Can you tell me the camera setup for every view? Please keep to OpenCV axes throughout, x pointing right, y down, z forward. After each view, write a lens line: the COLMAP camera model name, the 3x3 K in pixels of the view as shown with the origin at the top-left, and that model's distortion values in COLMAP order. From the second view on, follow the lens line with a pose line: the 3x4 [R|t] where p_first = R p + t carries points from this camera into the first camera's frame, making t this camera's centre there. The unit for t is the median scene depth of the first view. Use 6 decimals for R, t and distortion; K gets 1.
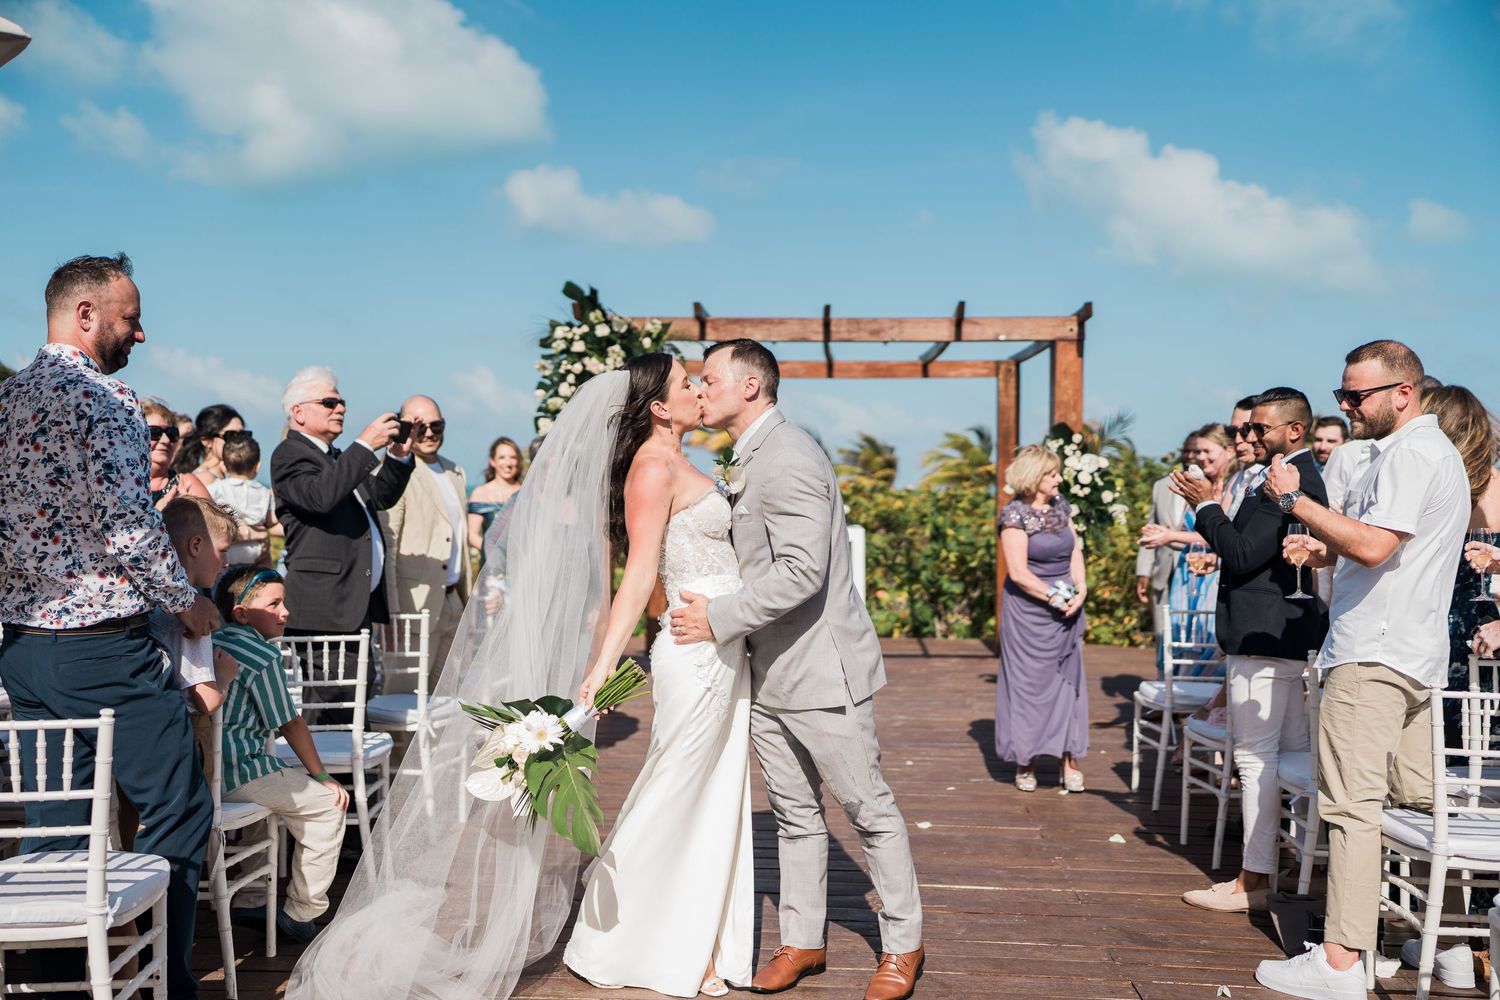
lens RADIAL K [[1449.1, 0, 739.9], [0, 1449.1, 486.4], [0, 0, 1]] dist [-0.001365, 0.000000]
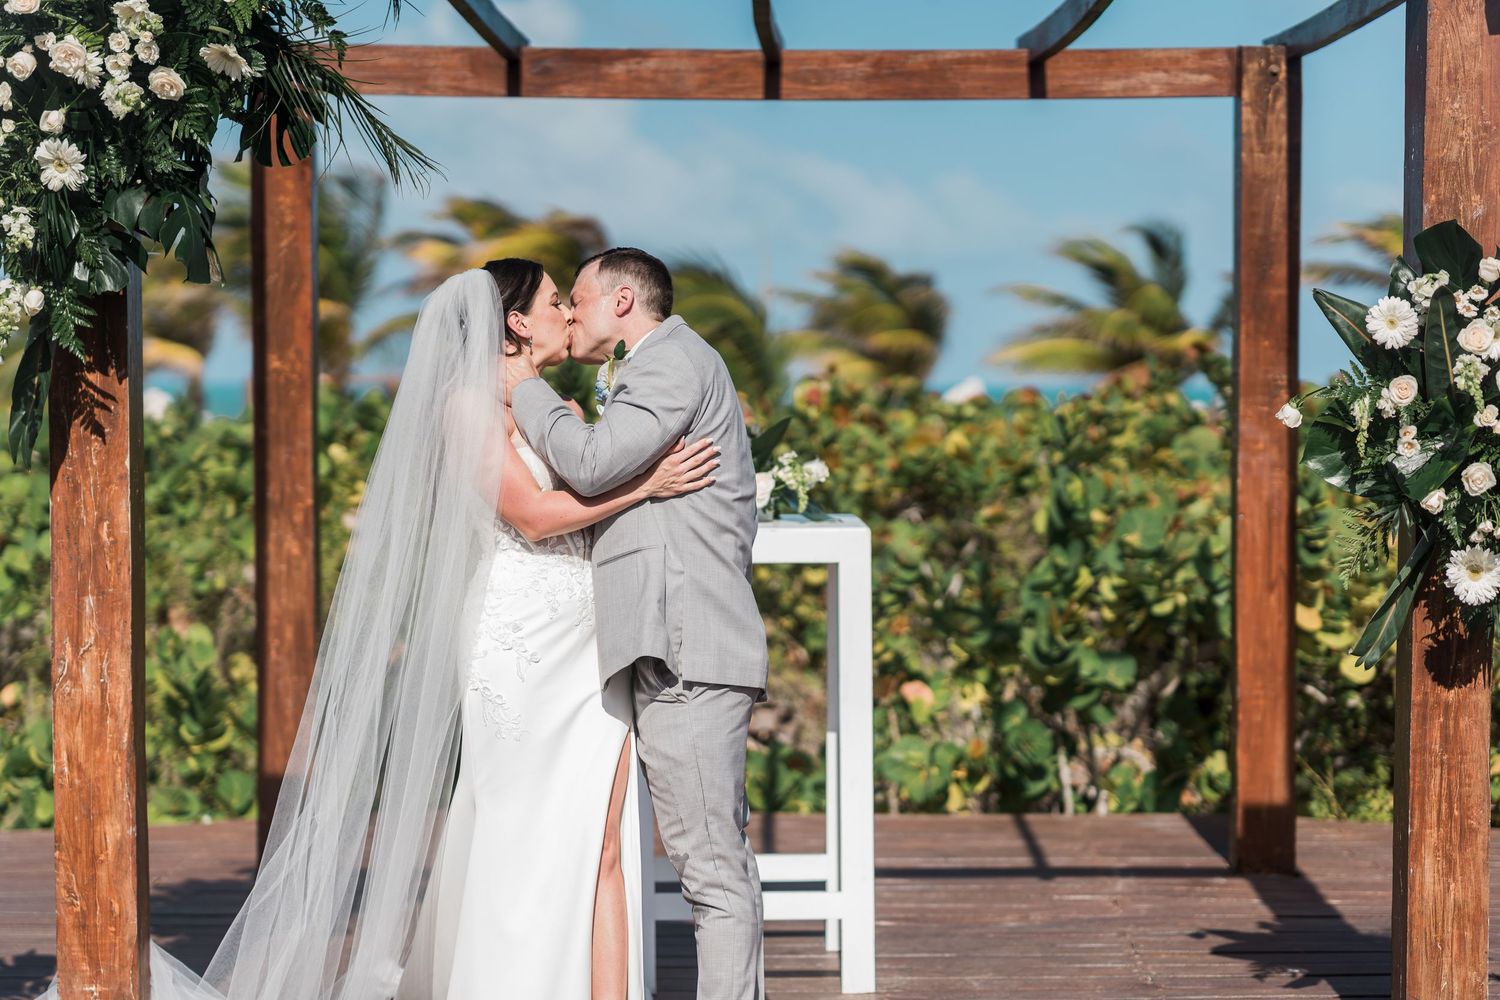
lens RADIAL K [[3627.6, 0, 770.8], [0, 3627.6, 488.7], [0, 0, 1]] dist [0.029961, 0.000000]
pose [[0.998113, -0.006892, 0.061009, 0.009037], [0.005083, 0.999544, 0.029759, -0.007221], [-0.061186, -0.029392, 0.997693, 0.141441]]
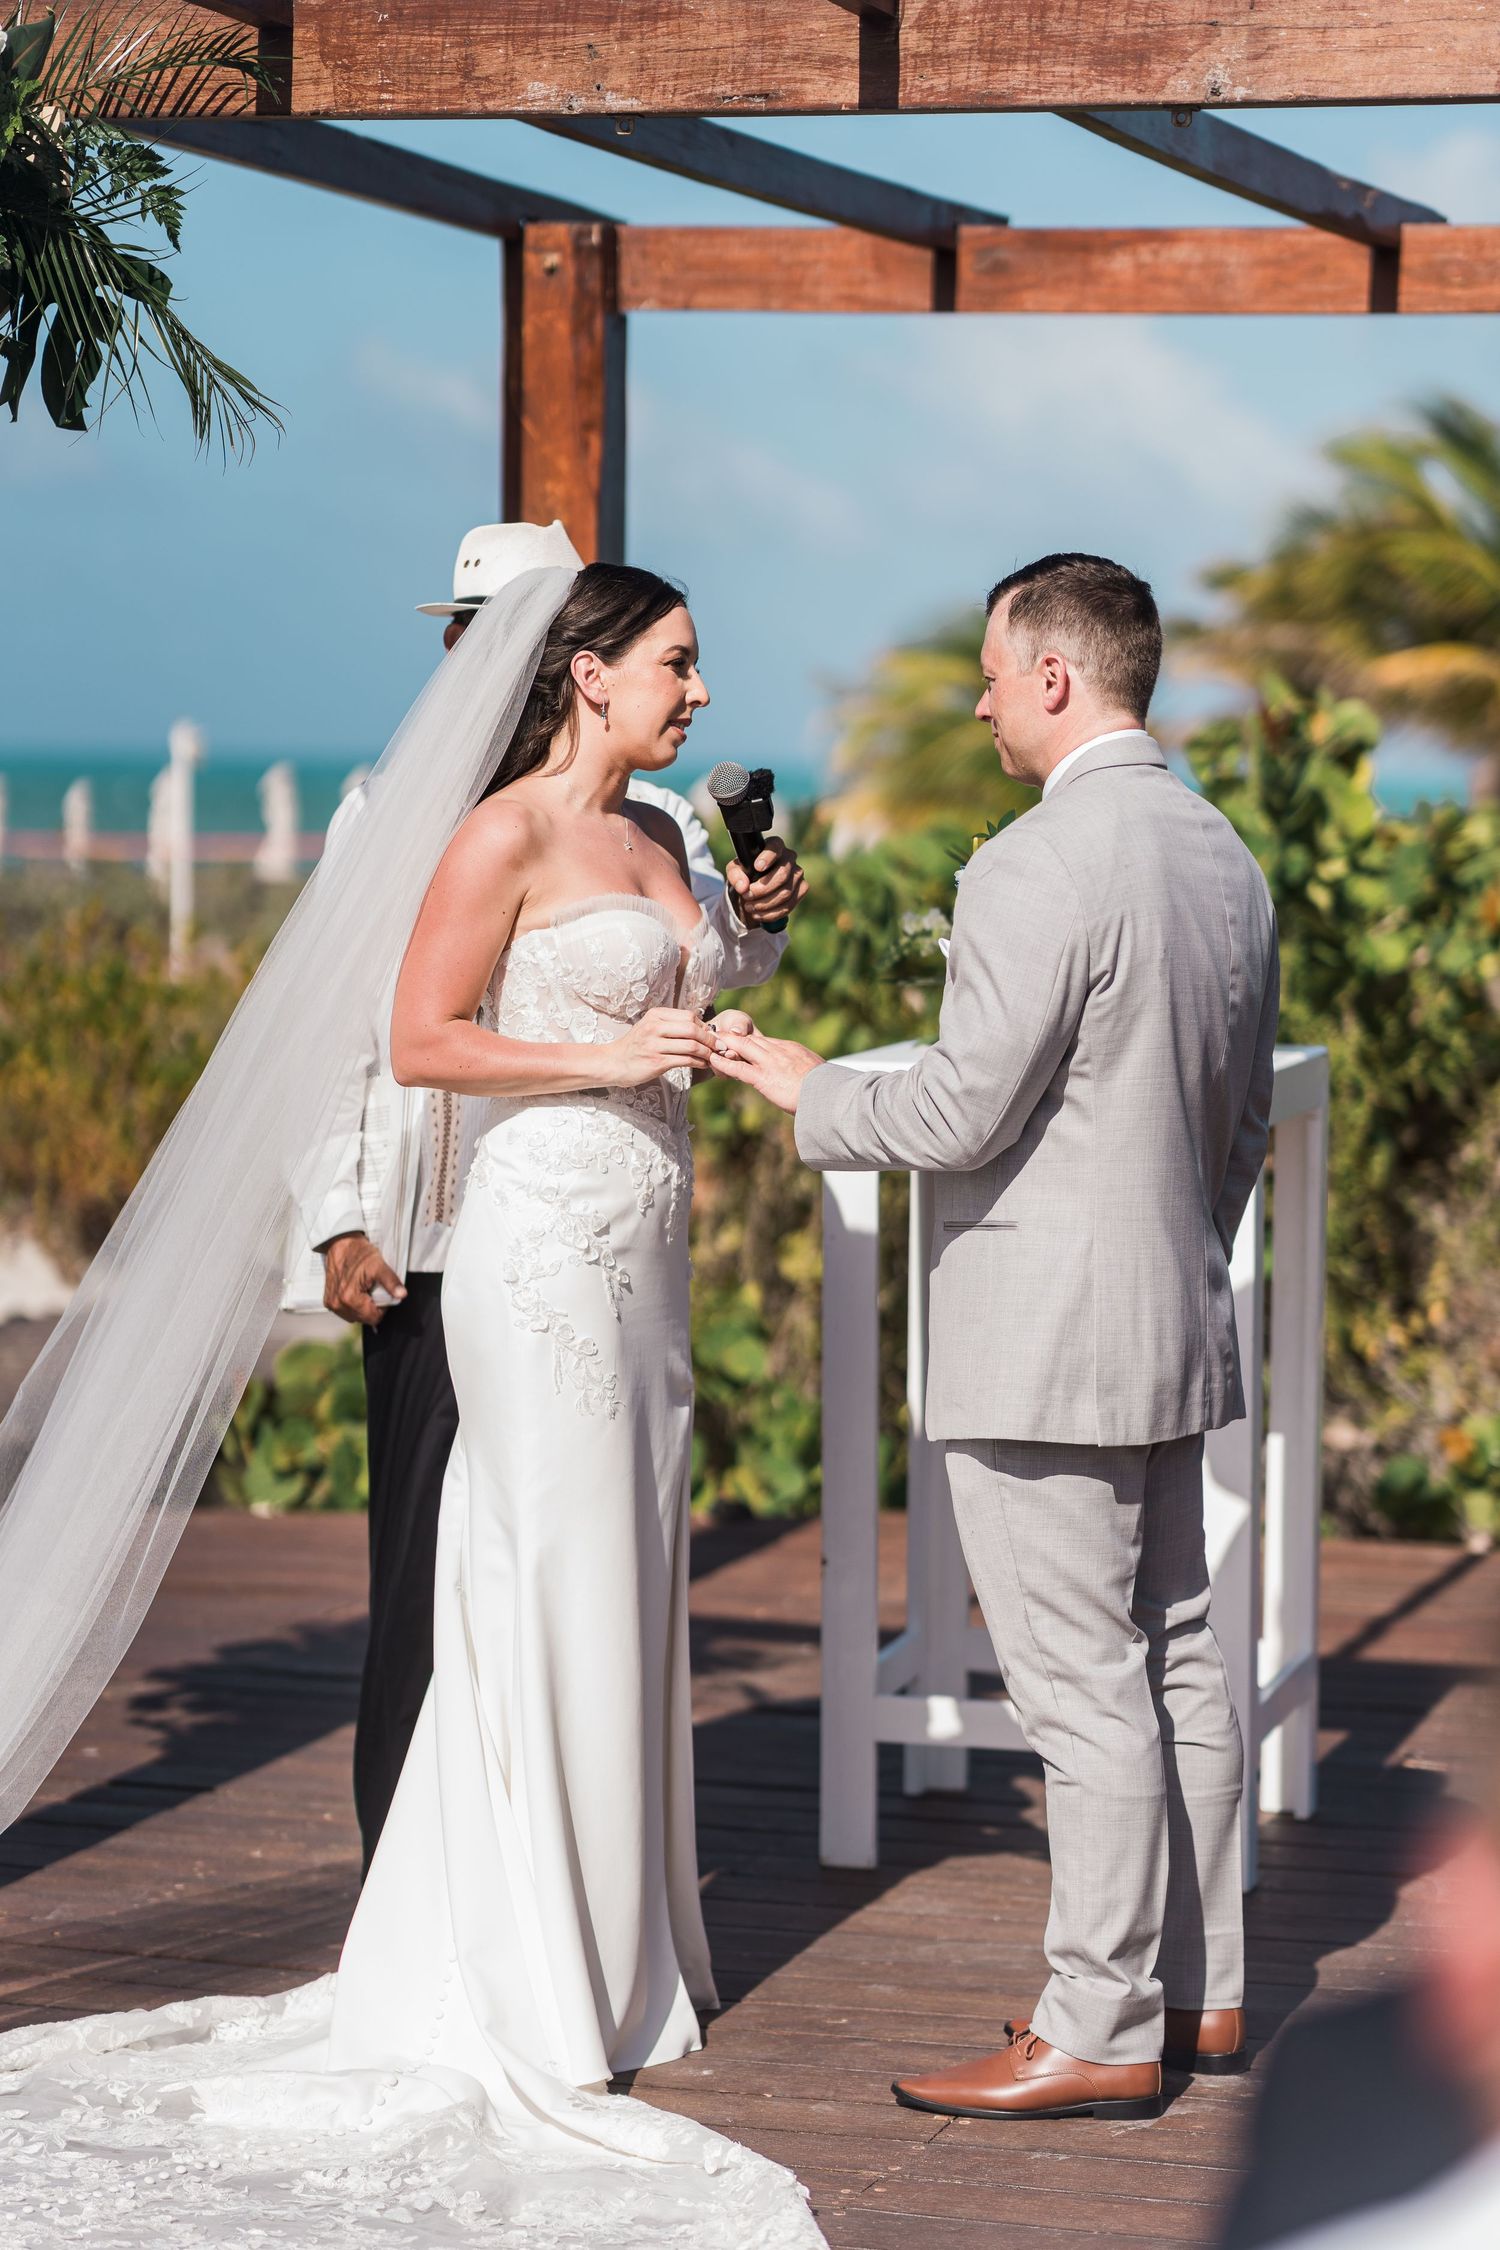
lens RADIAL K [[5741.4, 0, 761.8], [0, 5741.4, 1121.2], [0, 0, 1]] dist [0.026225, 0.000000]
pose [[0.972757, 0.023998, -0.230580, 0.225383], [-0.010295, 0.998118, 0.060448, -0.012093], [0.231597, -0.056427, 0.971174, 0.251008]]
